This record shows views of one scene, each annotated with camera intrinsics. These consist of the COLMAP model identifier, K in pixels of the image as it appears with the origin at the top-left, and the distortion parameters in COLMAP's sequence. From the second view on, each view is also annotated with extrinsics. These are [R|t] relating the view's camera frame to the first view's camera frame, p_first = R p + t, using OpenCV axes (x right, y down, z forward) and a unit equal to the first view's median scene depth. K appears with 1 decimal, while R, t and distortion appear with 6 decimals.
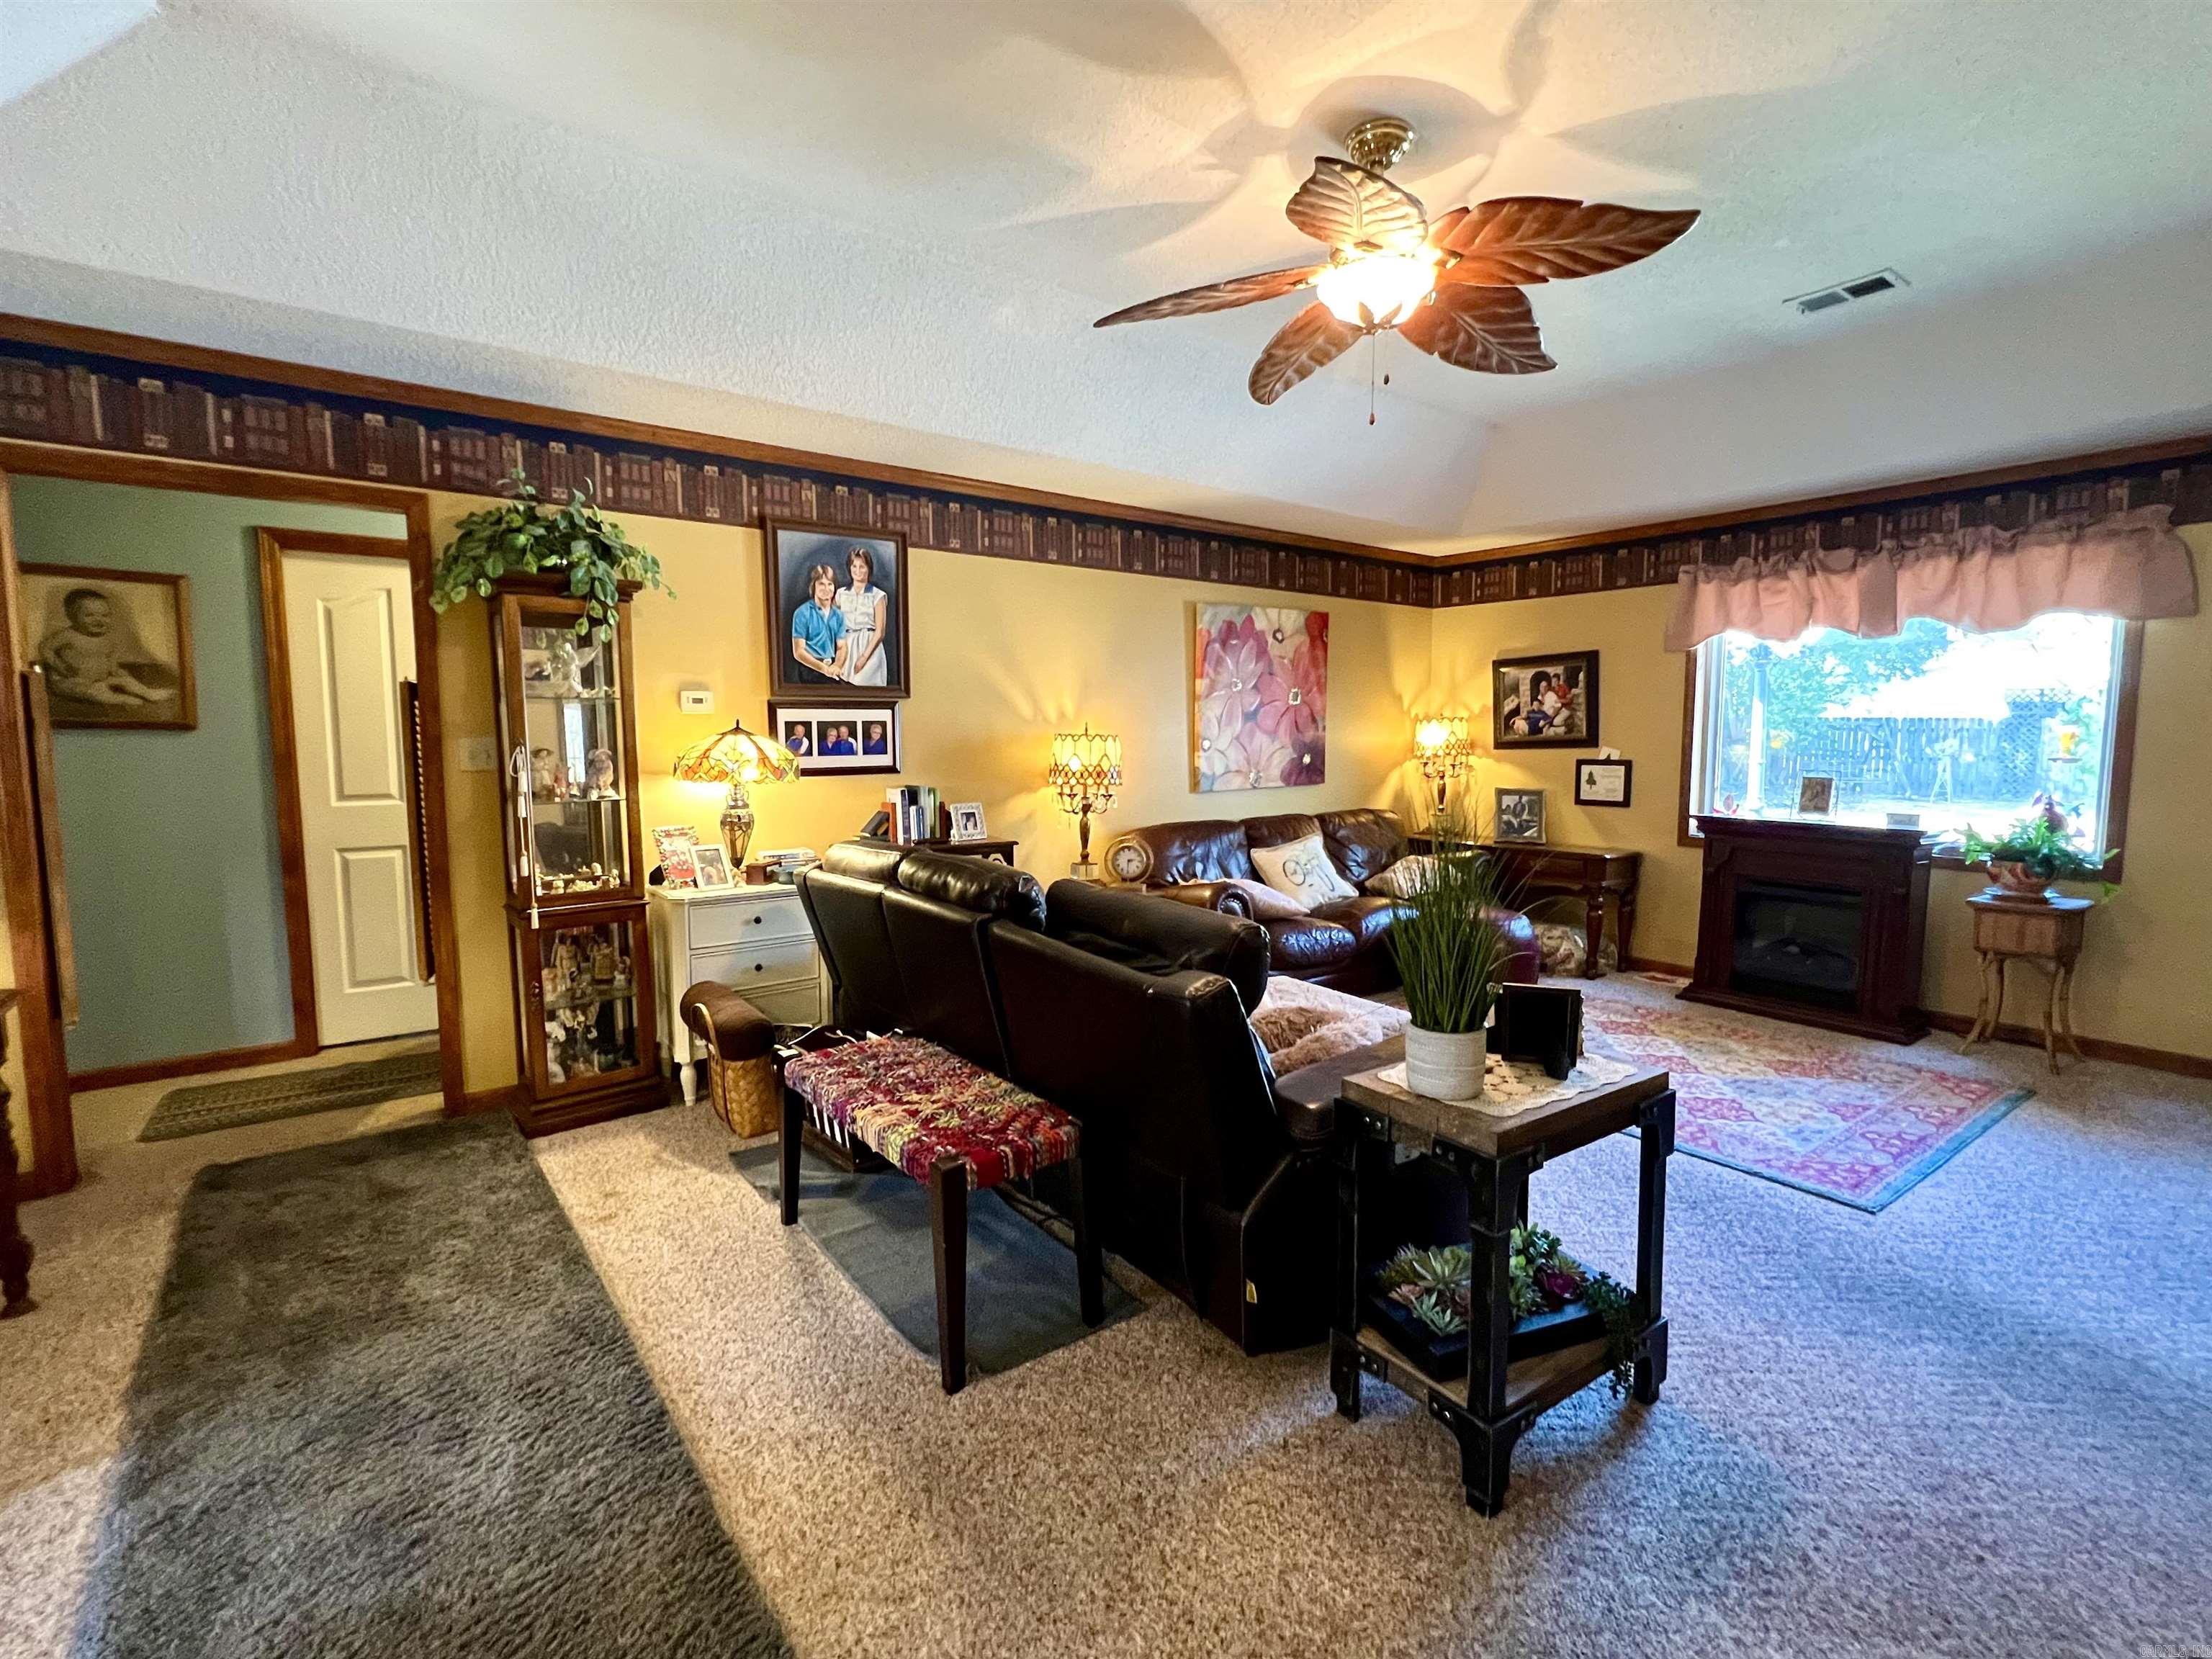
lens RADIAL K [[993.3, 0, 1102.4], [0, 993.3, 831.2], [0, 0, 1]] dist [-0.002944, 0.000065]
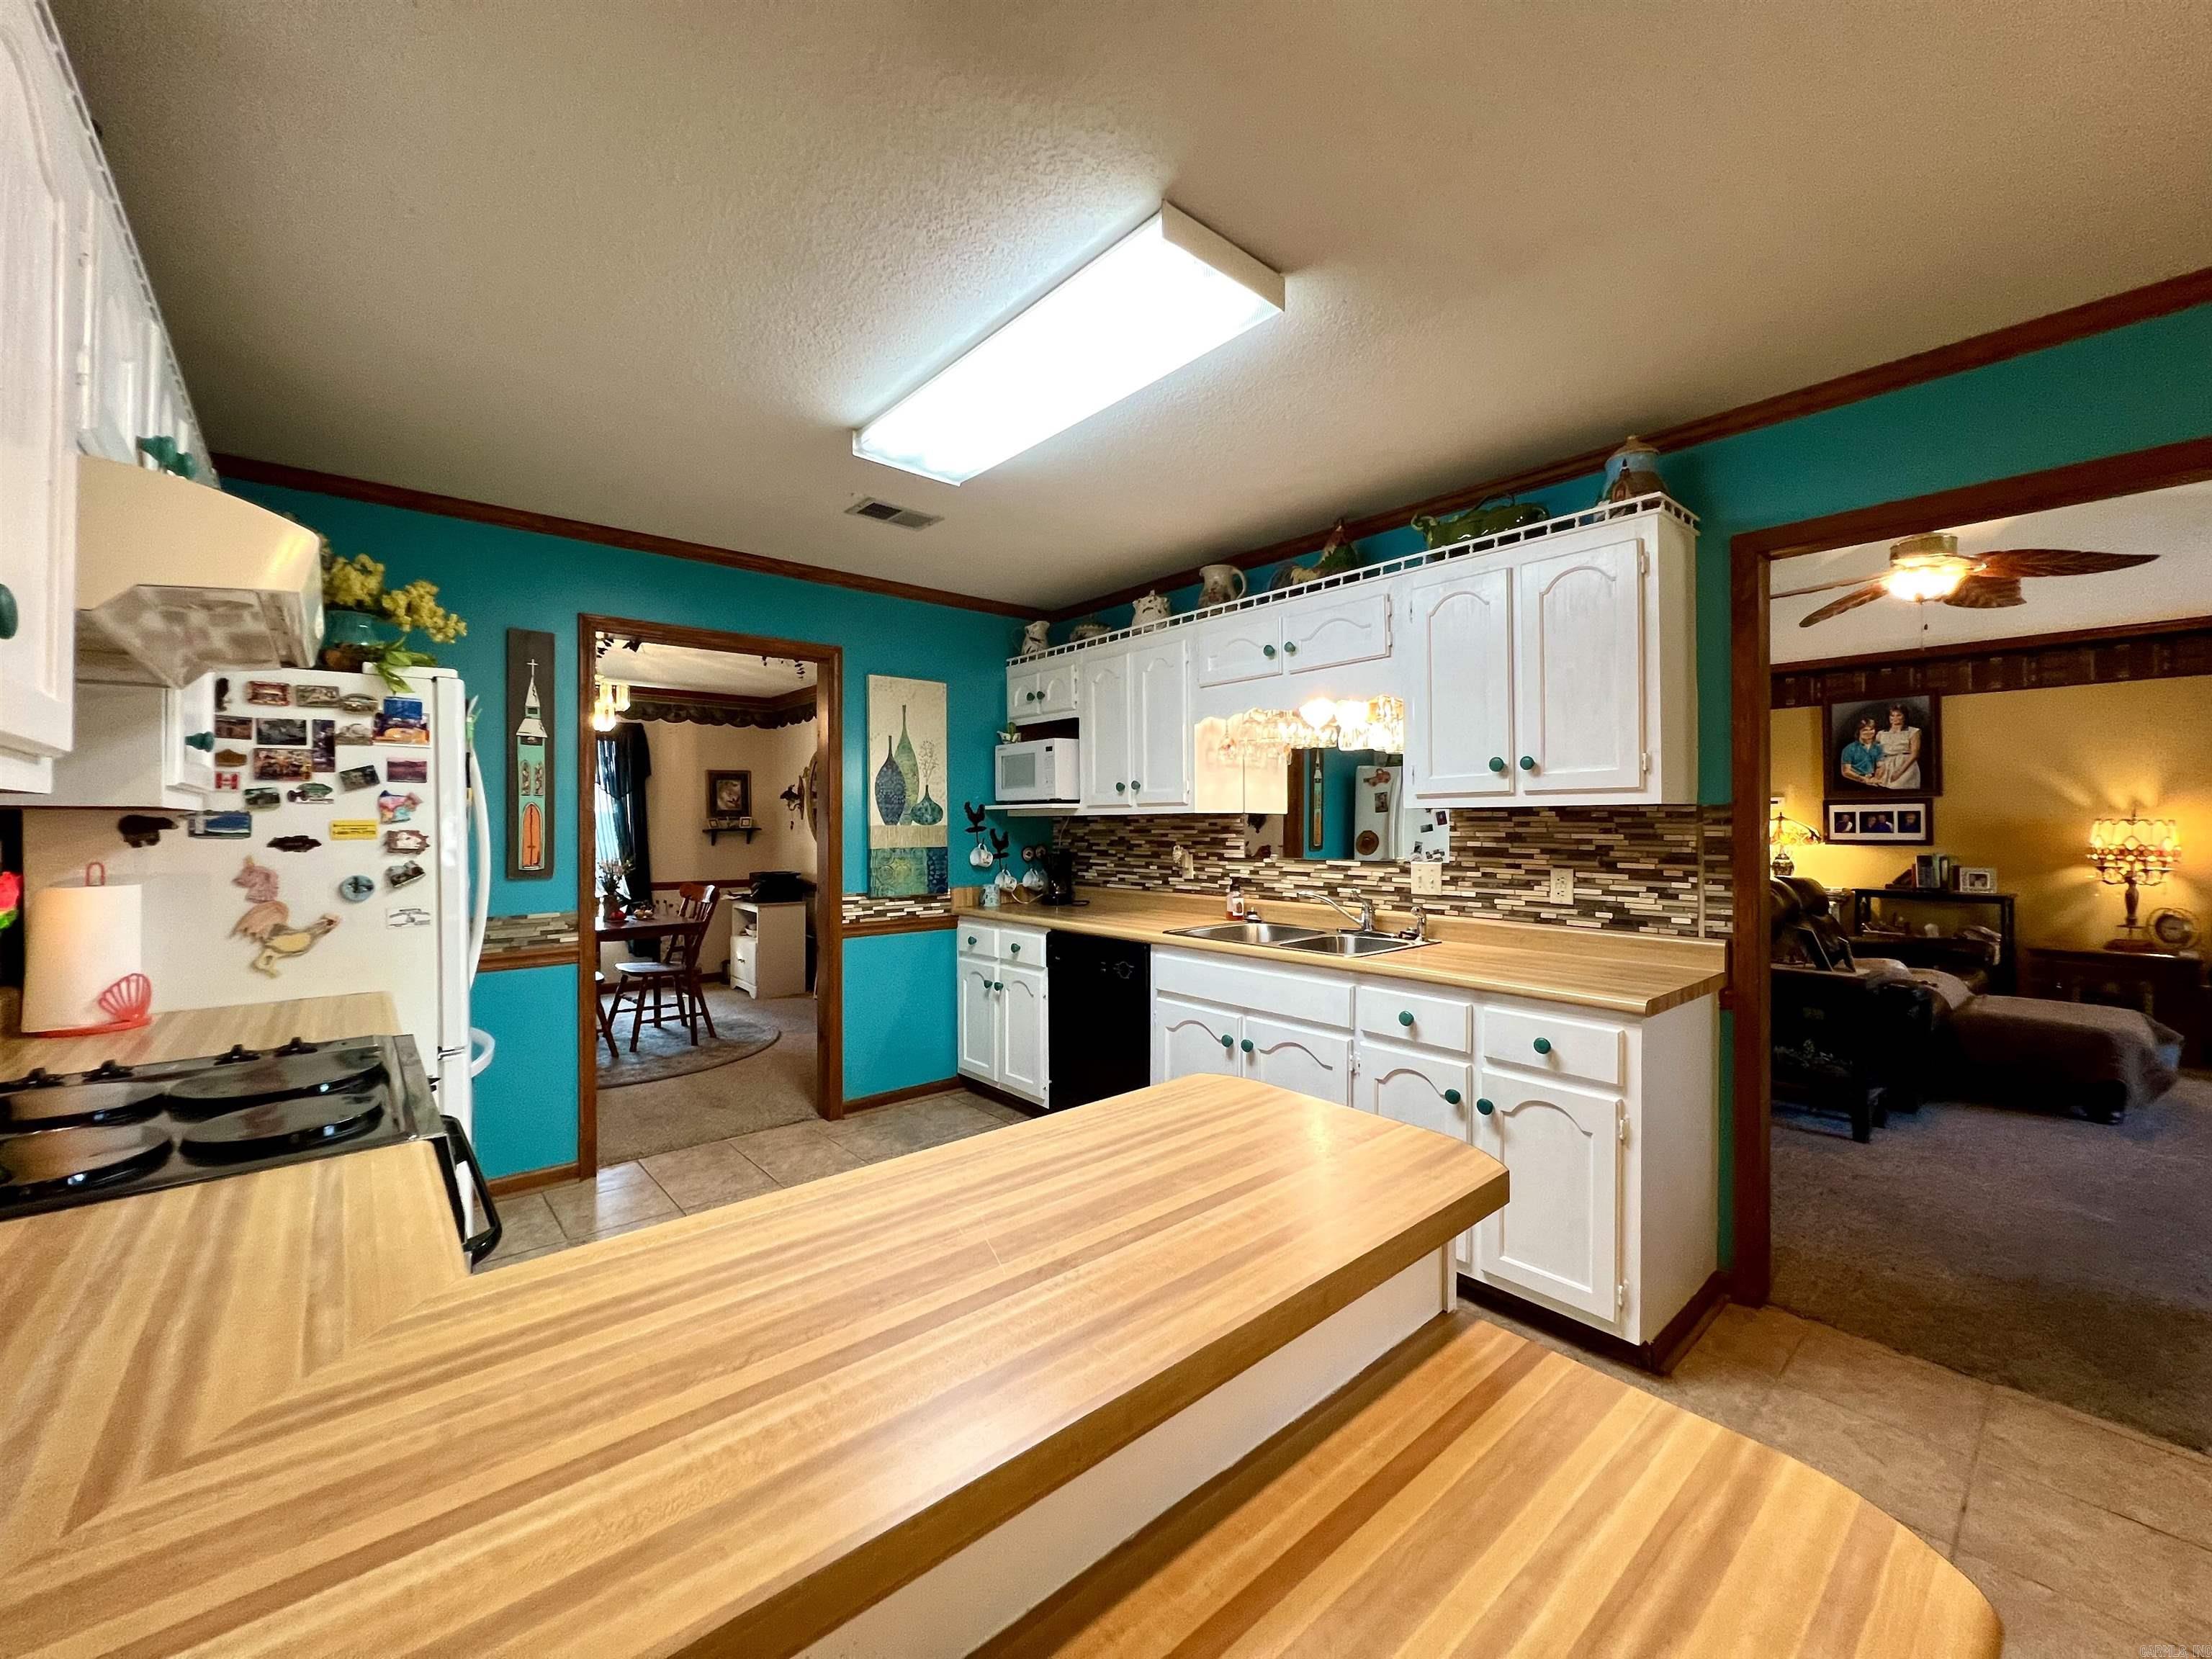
lens RADIAL K [[887.0, 0, 1106.4], [0, 887.0, 819.4], [0, 0, 1]] dist [-0.001582, 0.000919]
pose [[0.089683, -0.004575, -0.995960, 1.047989], [-0.100287, 0.994866, -0.013600, 0.046749], [0.990908, 0.101102, 0.088763, -0.367571]]
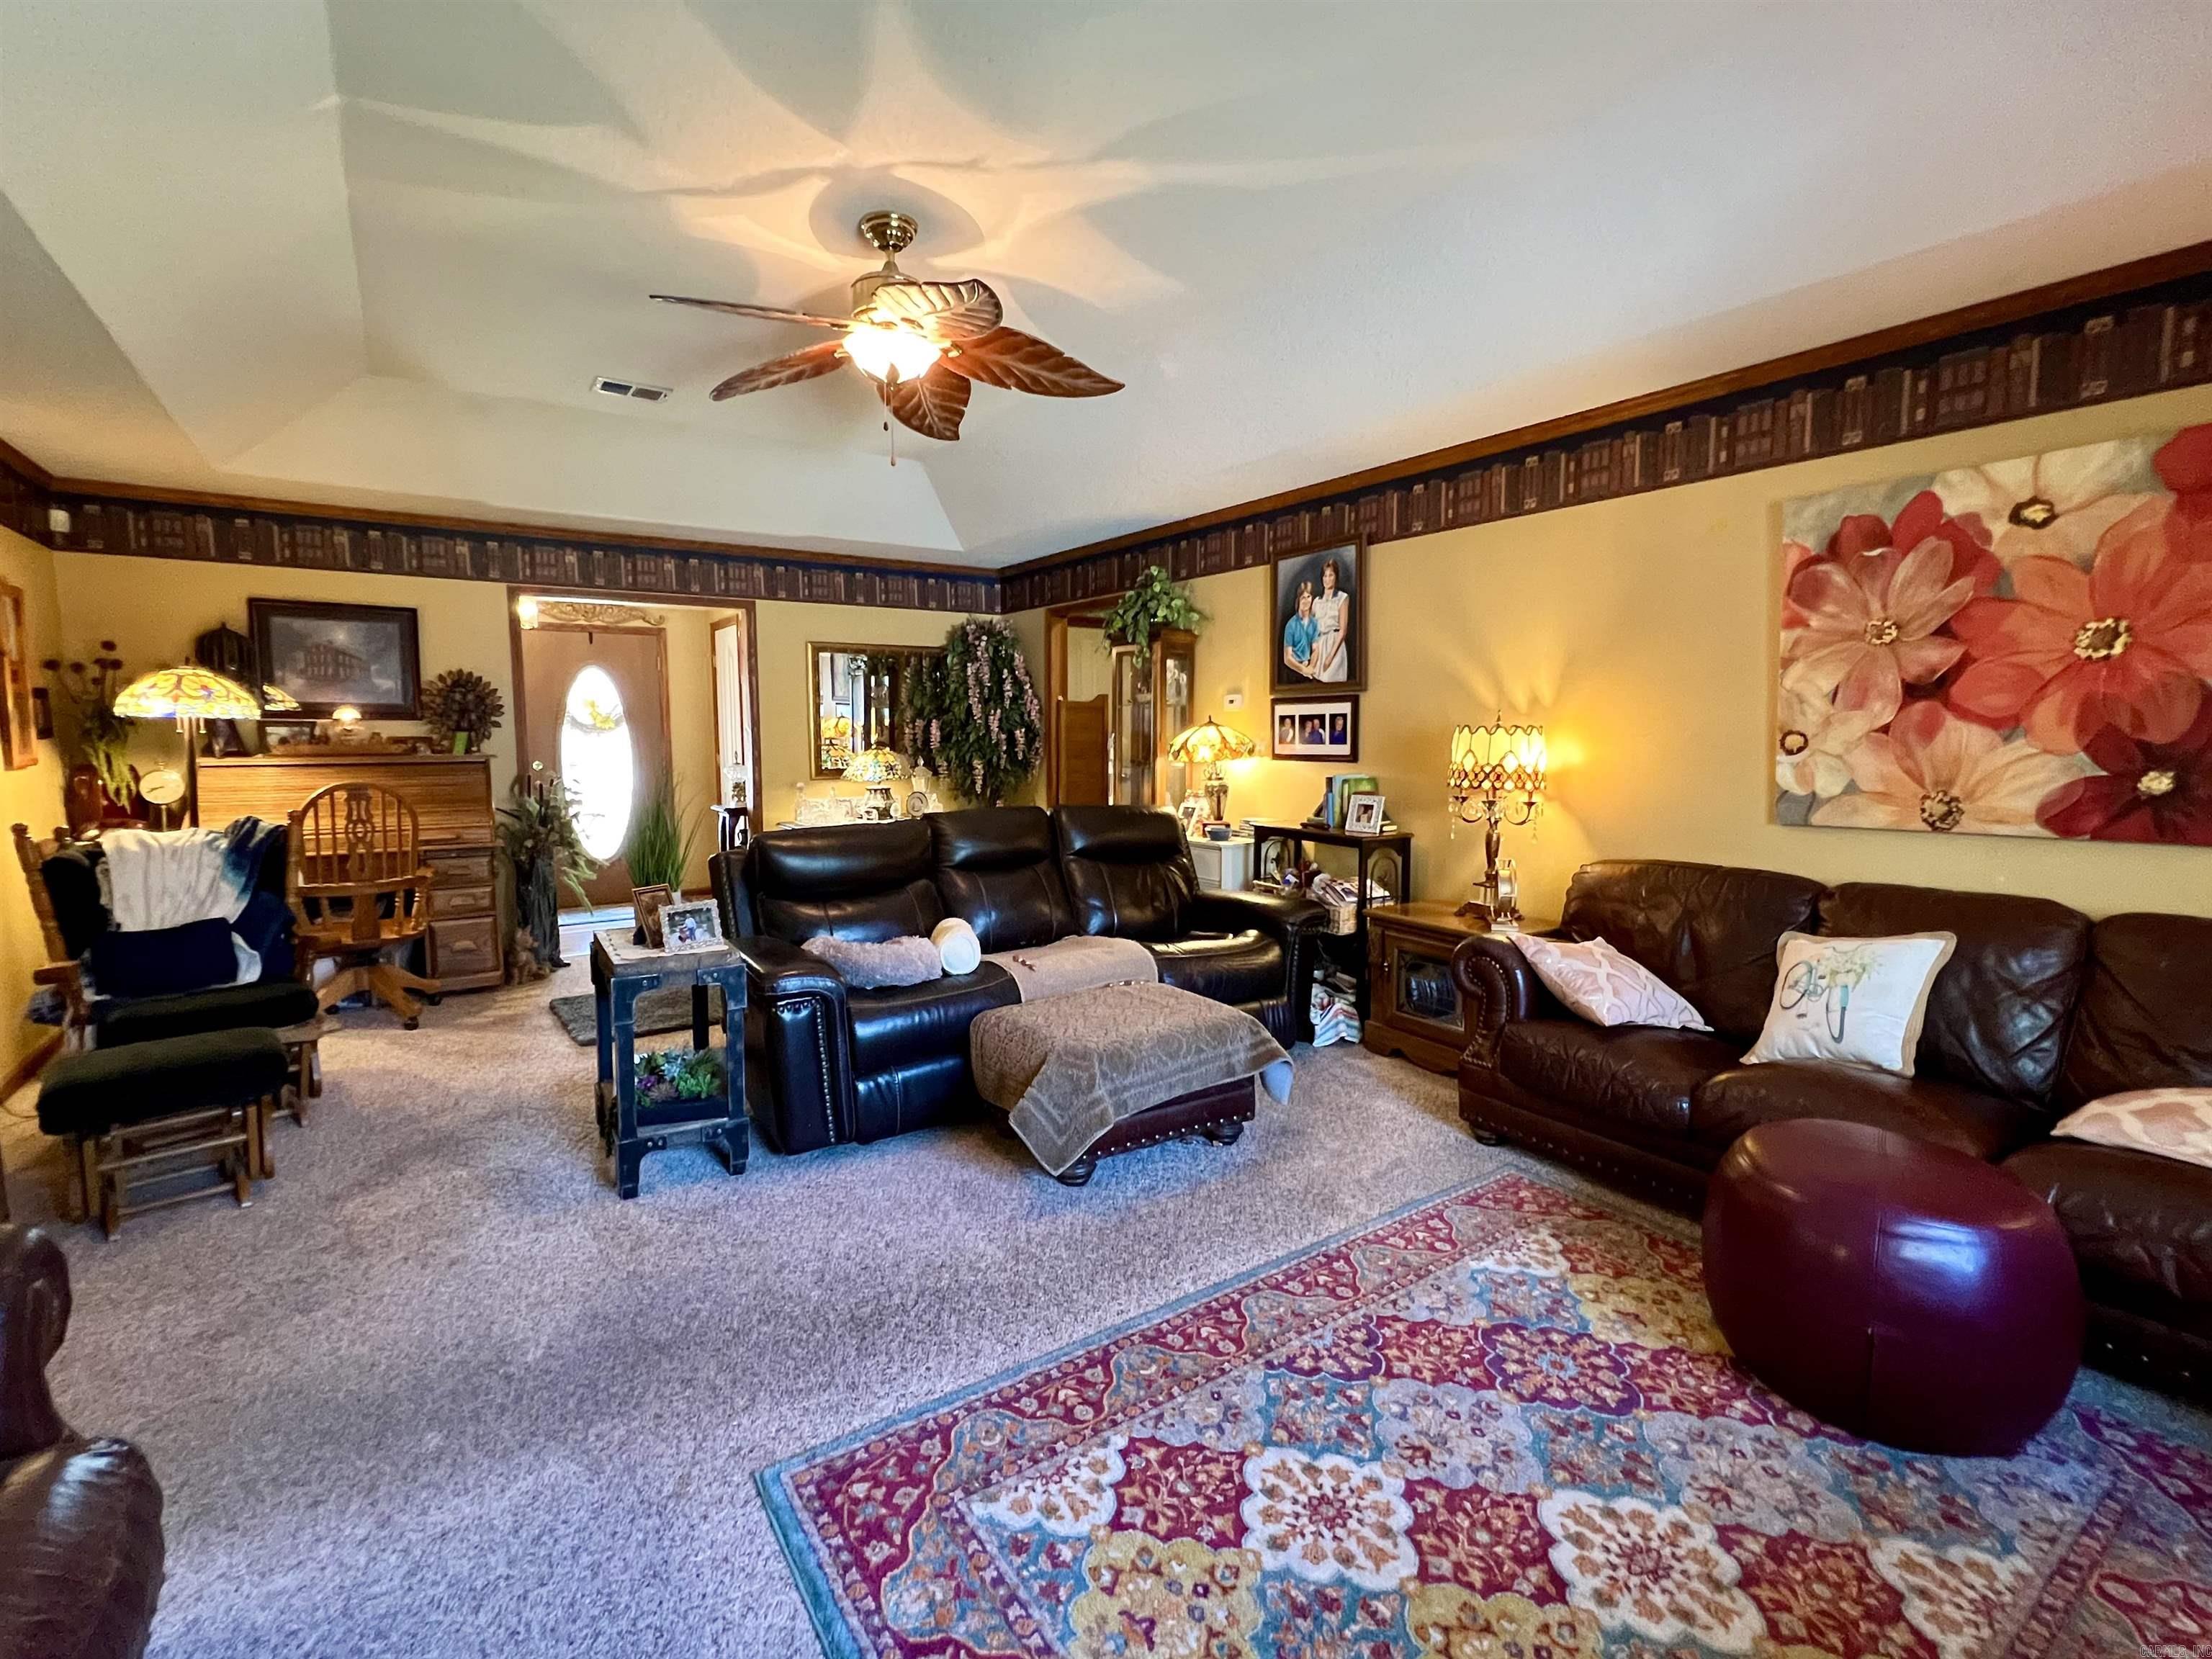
lens RADIAL K [[993.3, 0, 1100.9], [0, 993.3, 843.2], [0, 0, 1]] dist [-0.002944, 0.000065]
pose [[-0.028038, 0.118632, -0.992542, 0.892651], [-0.093044, 0.988312, 0.120755, -0.078485], [0.995267, 0.095736, -0.016672, 0.779829]]
